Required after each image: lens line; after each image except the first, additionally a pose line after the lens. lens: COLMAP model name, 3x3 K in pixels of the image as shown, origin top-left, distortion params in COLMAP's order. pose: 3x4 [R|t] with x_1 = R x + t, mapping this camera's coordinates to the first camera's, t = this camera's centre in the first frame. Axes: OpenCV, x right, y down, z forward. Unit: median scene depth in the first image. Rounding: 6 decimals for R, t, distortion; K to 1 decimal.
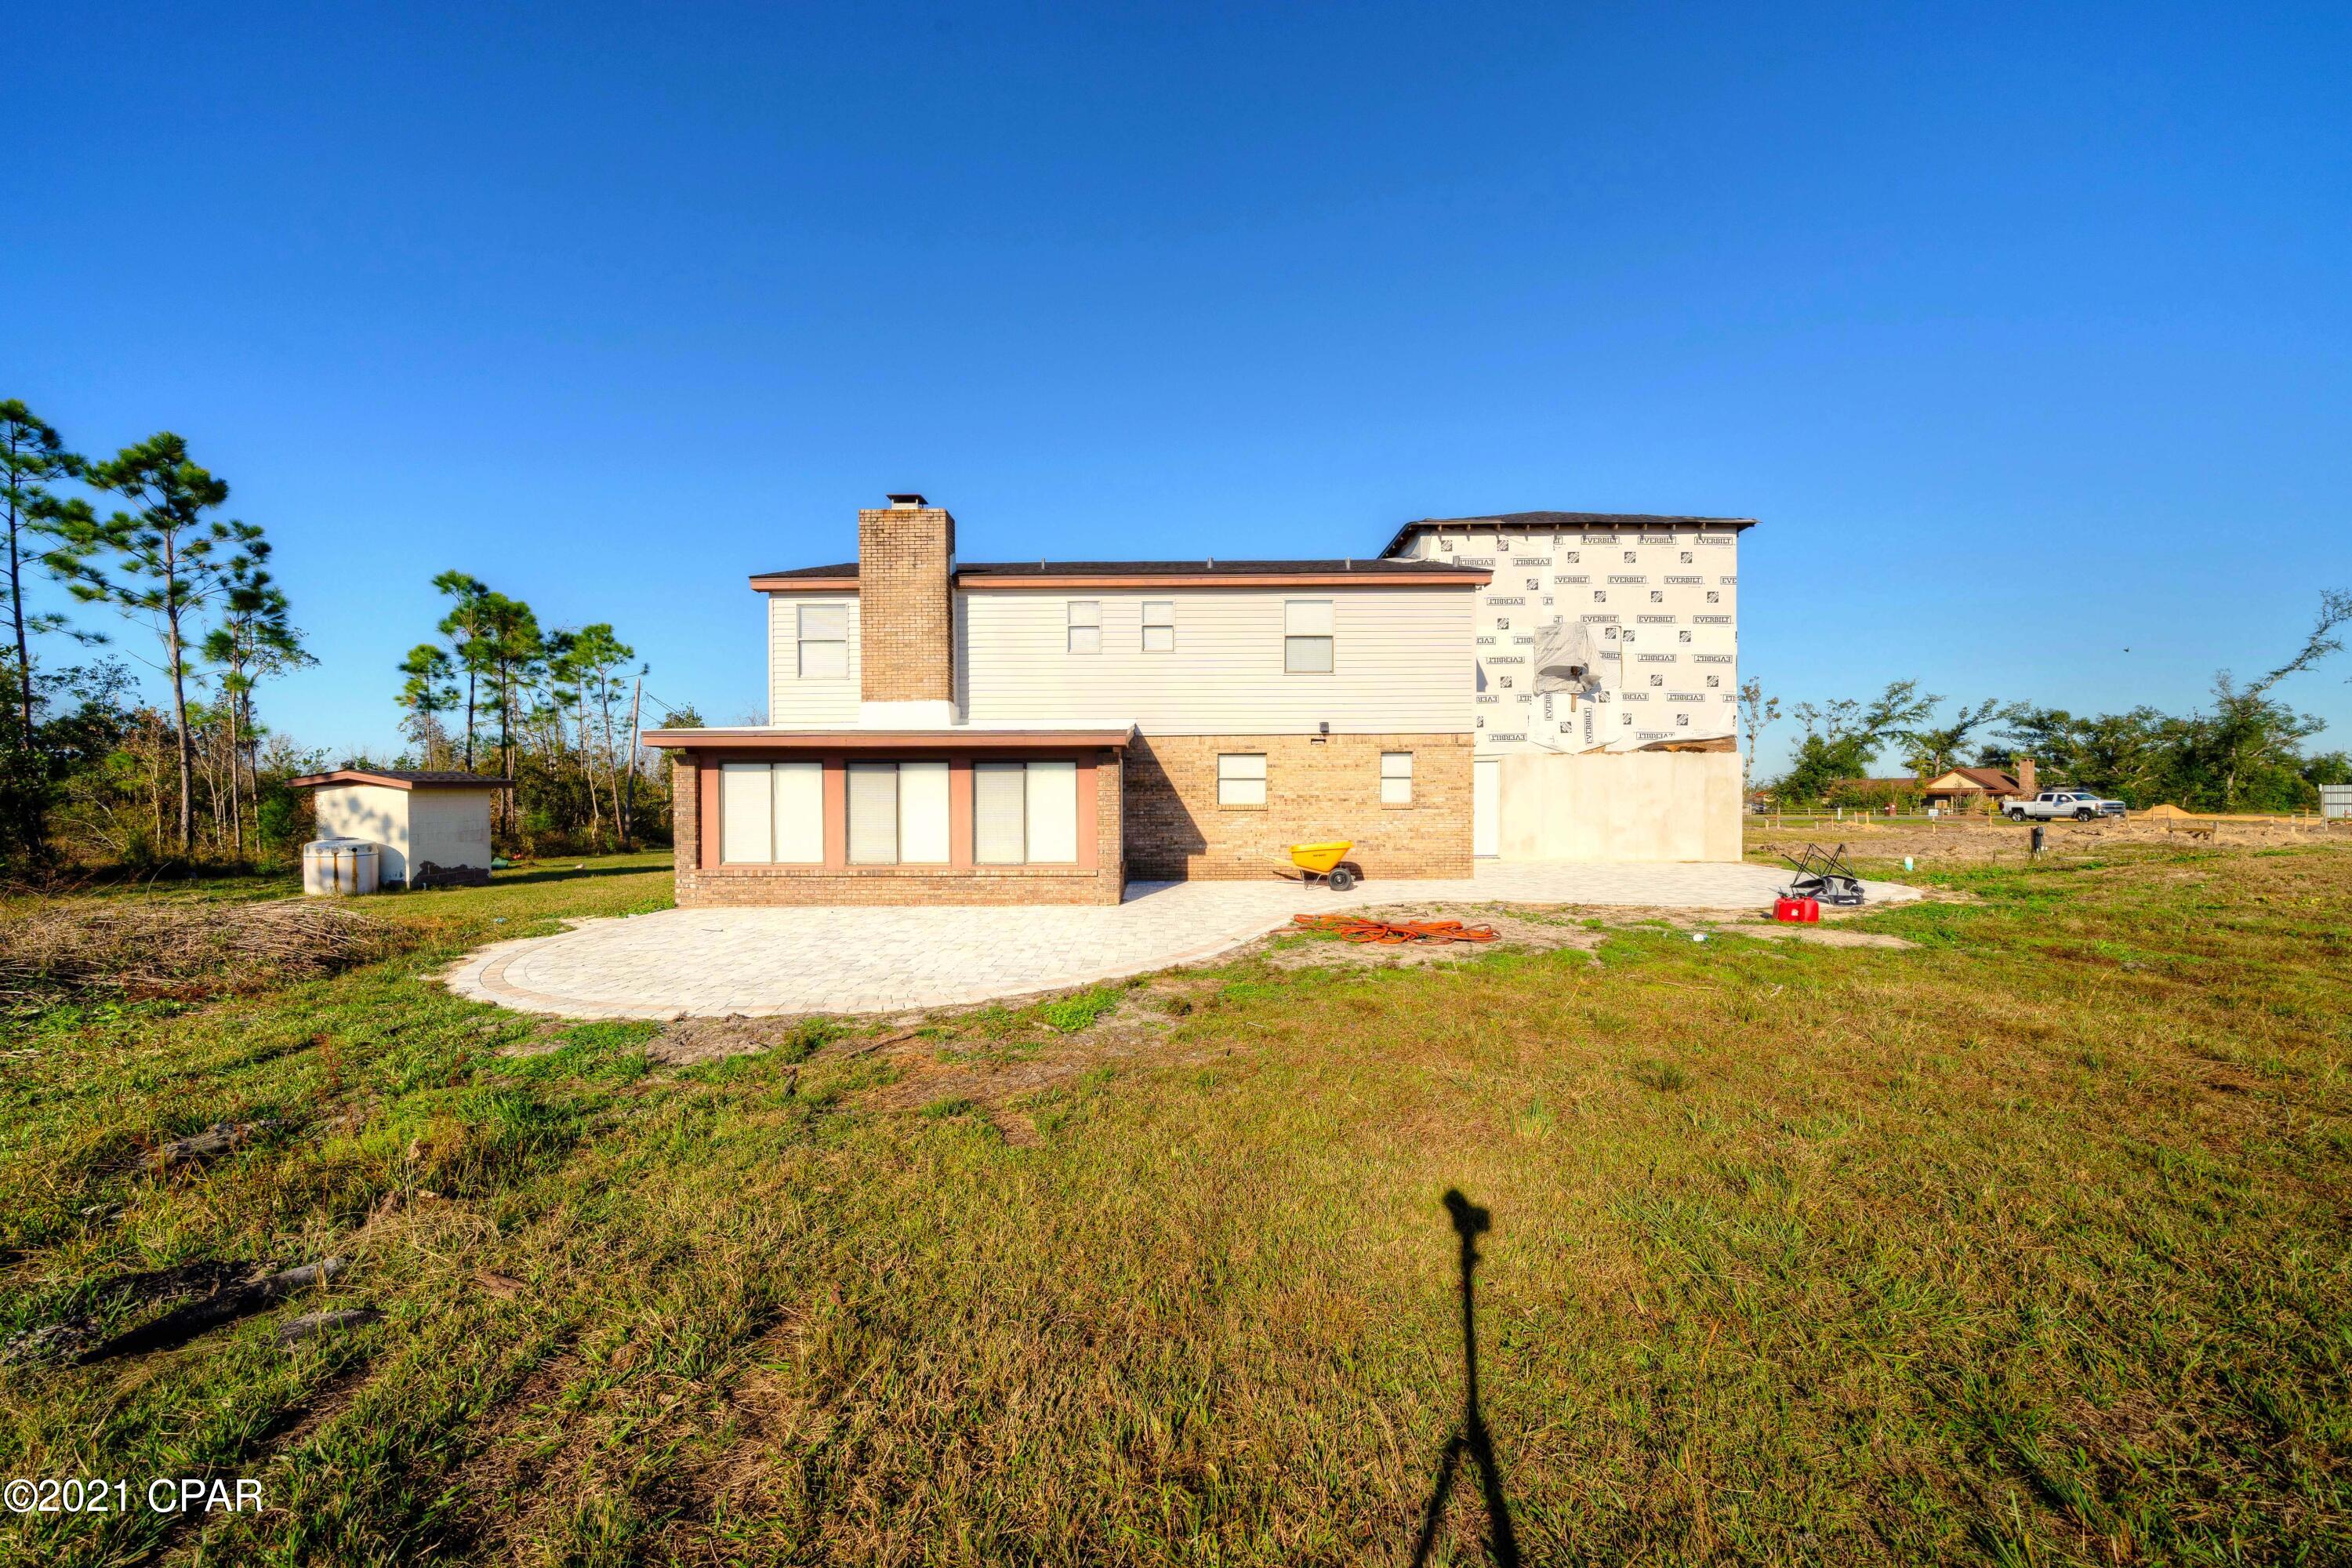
lens RADIAL K [[820.9, 0, 1174.9], [0, 820.9, 798.9], [0, 0, 1]] dist [-0.001232, -0.000109]
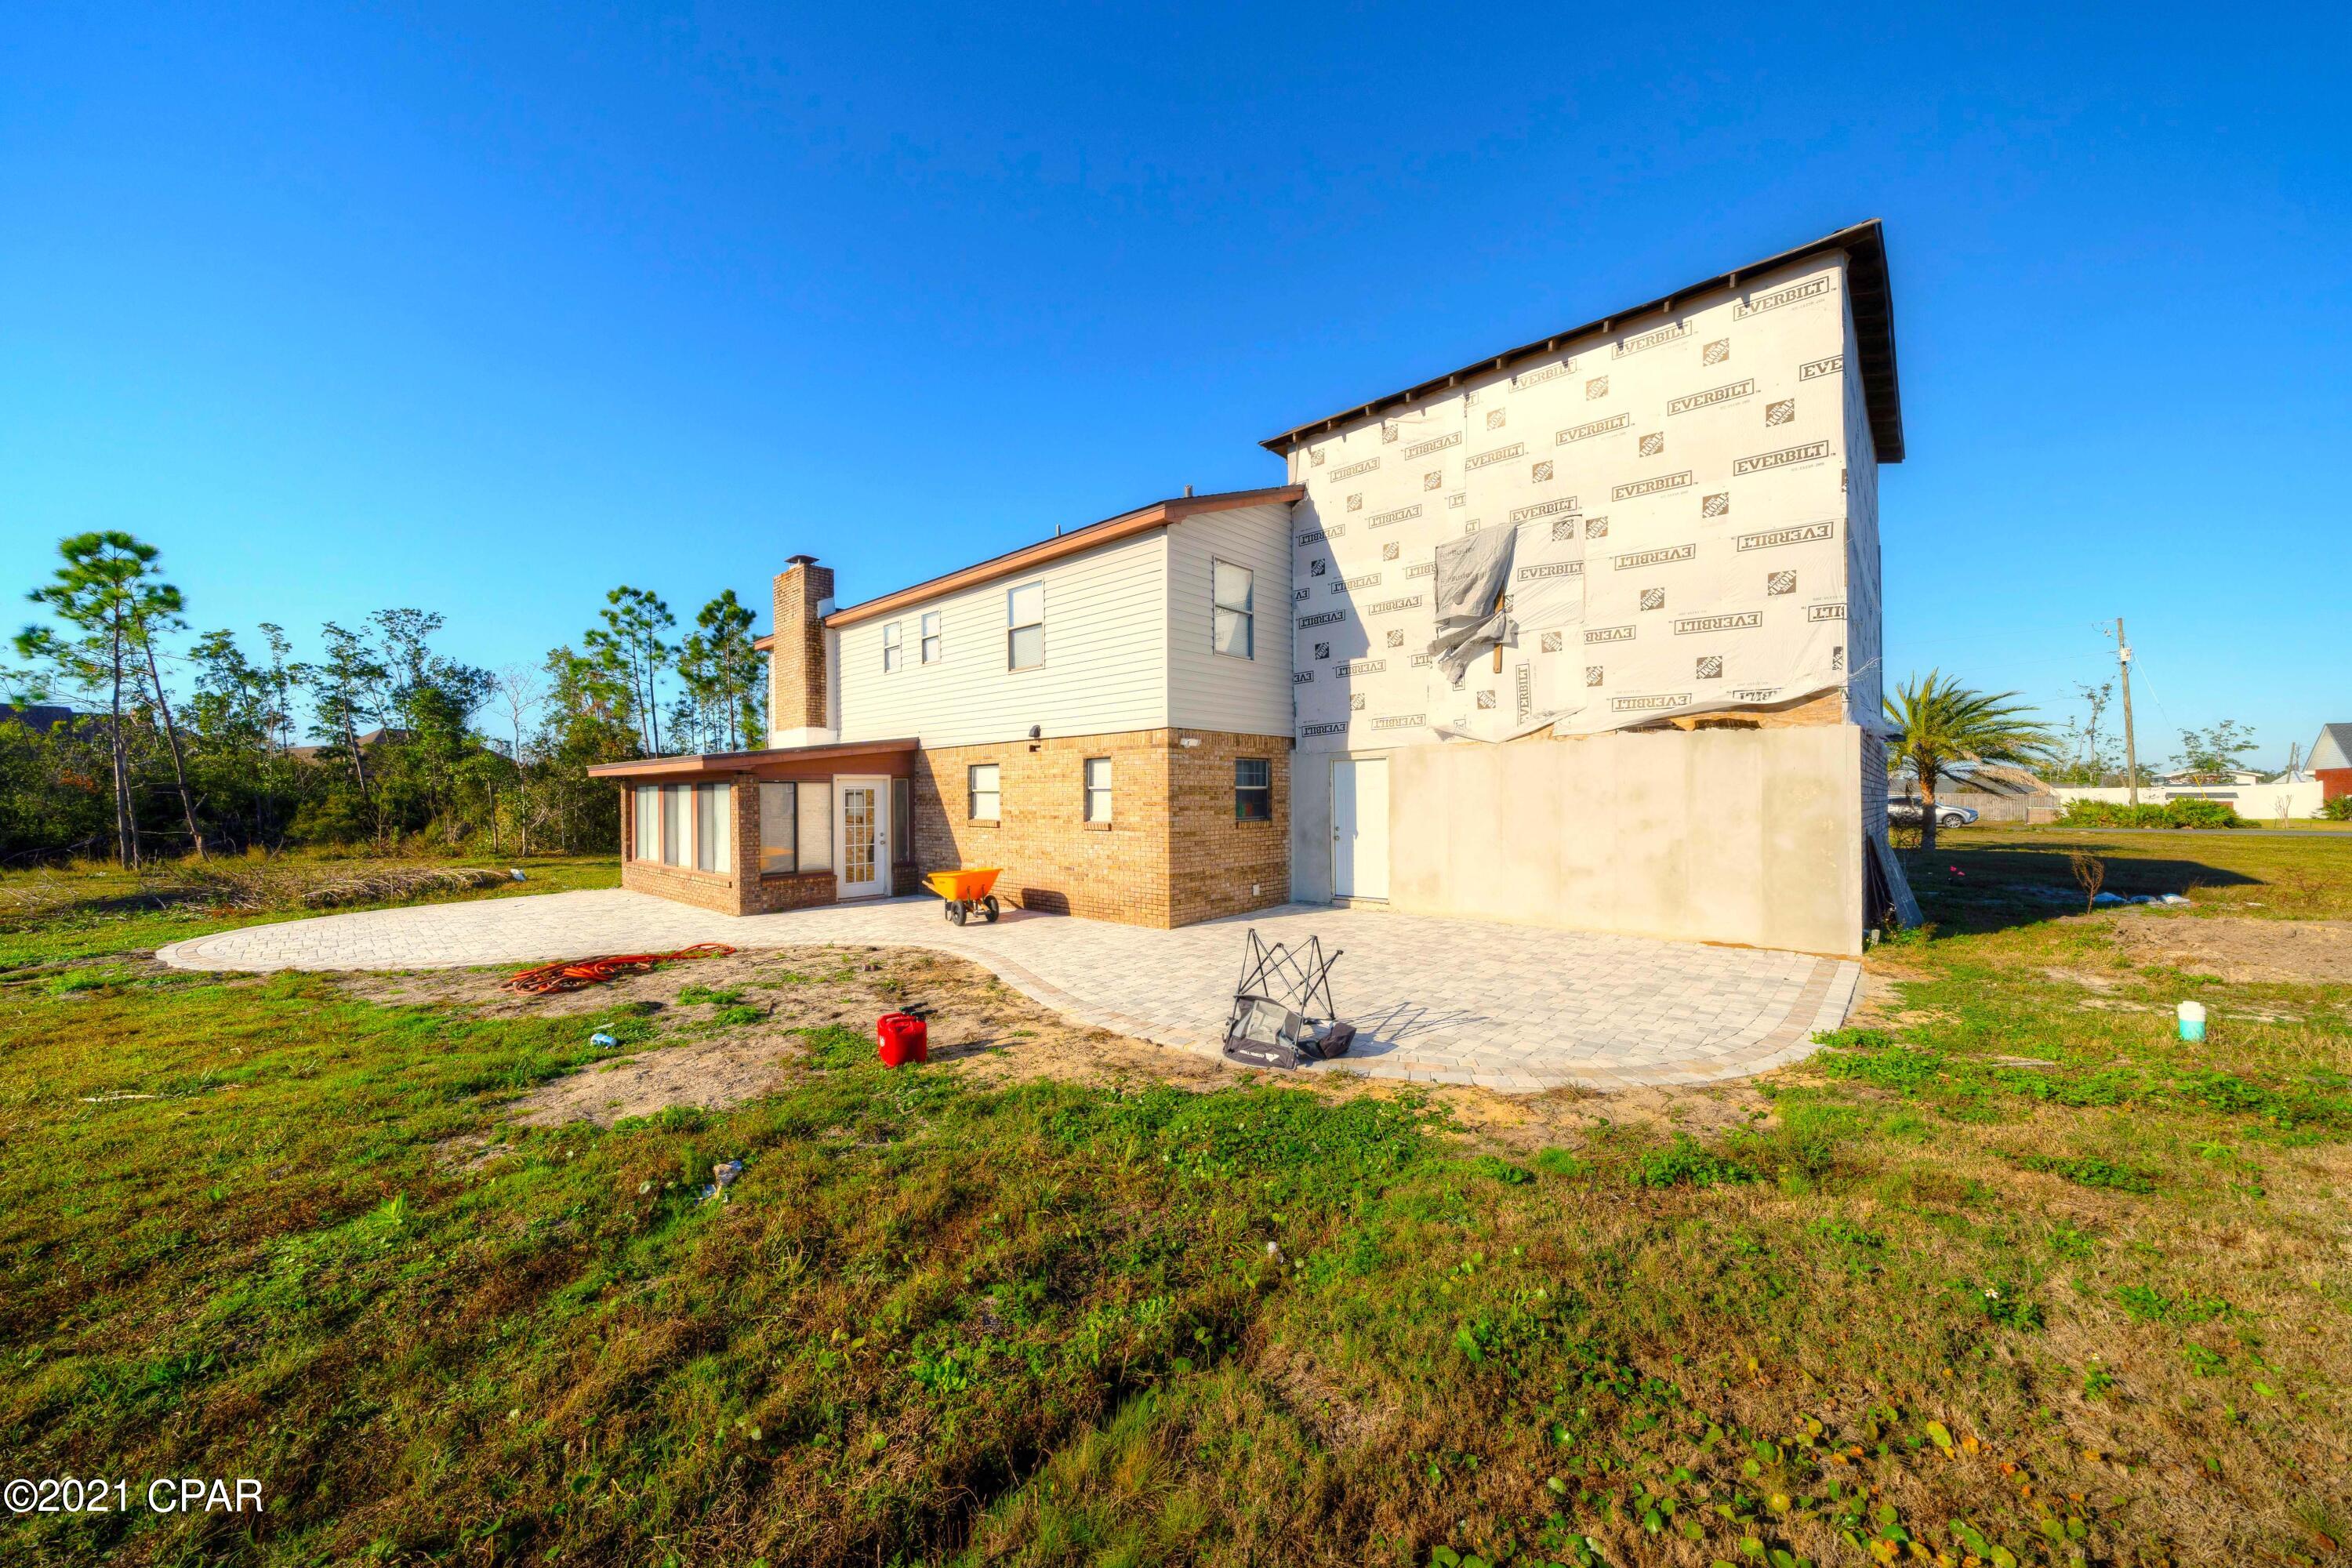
lens RADIAL K [[820.9, 0, 1175.2], [0, 820.9, 780.8], [0, 0, 1]] dist [-0.001232, -0.000109]
pose [[0.740116, -0.010734, -0.672393, 0.716290], [0.007827, 0.999942, -0.007348, -0.023849], [0.672433, 0.000176, 0.740158, 0.390530]]
